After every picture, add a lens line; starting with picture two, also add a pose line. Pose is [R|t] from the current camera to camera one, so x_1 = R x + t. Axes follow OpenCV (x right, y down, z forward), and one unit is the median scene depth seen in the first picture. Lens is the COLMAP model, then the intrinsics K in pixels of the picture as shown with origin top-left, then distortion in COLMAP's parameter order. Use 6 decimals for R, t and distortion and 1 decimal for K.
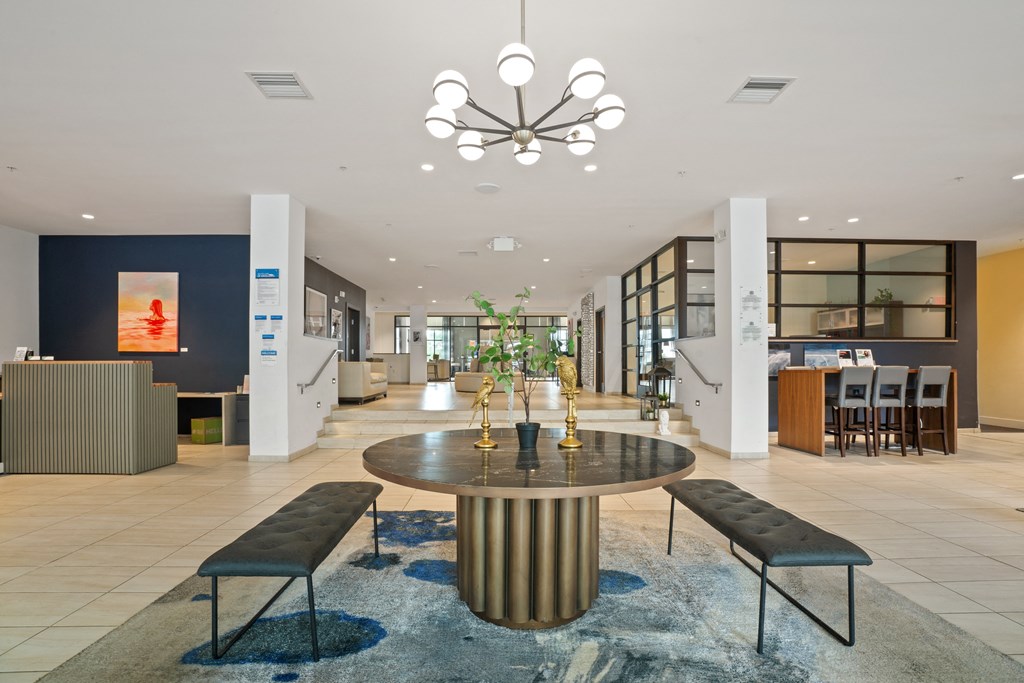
lens RADIAL K [[487.2, 0, 509.5], [0, 487.2, 365.9], [0, 0, 1]] dist [-0.003243, -0.000293]
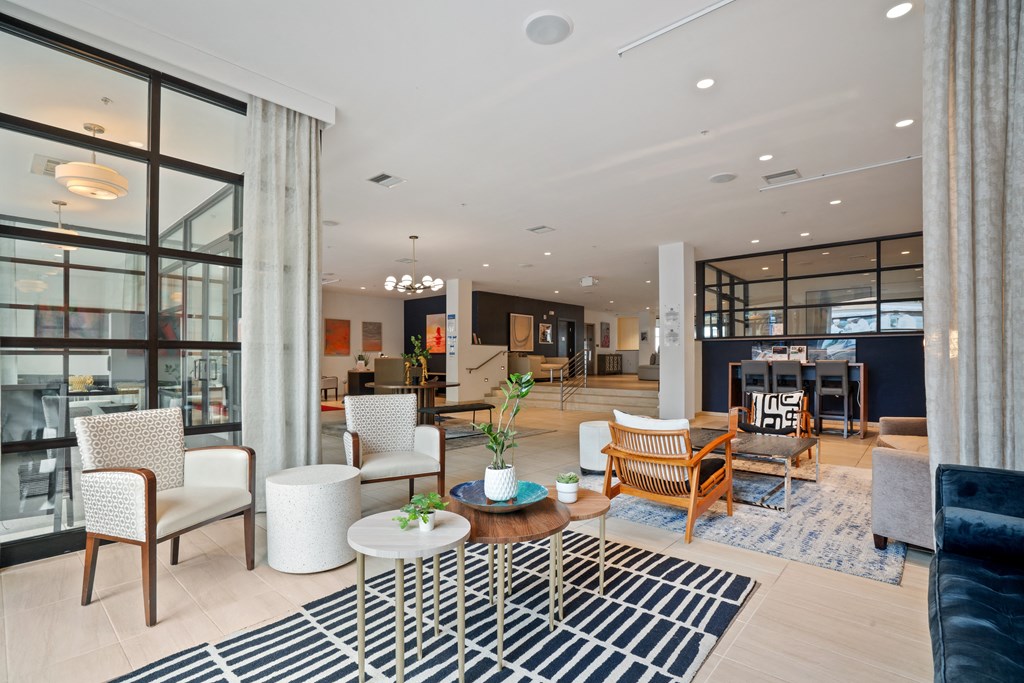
lens RADIAL K [[487.2, 0, 509.5], [0, 487.2, 365.9], [0, 0, 1]] dist [-0.003243, -0.000293]
pose [[0.725121, 0.010862, -0.688535, 1.039652], [-0.002911, 0.999915, 0.012709, 0.001651], [0.688615, -0.007211, 0.725091, -0.353007]]
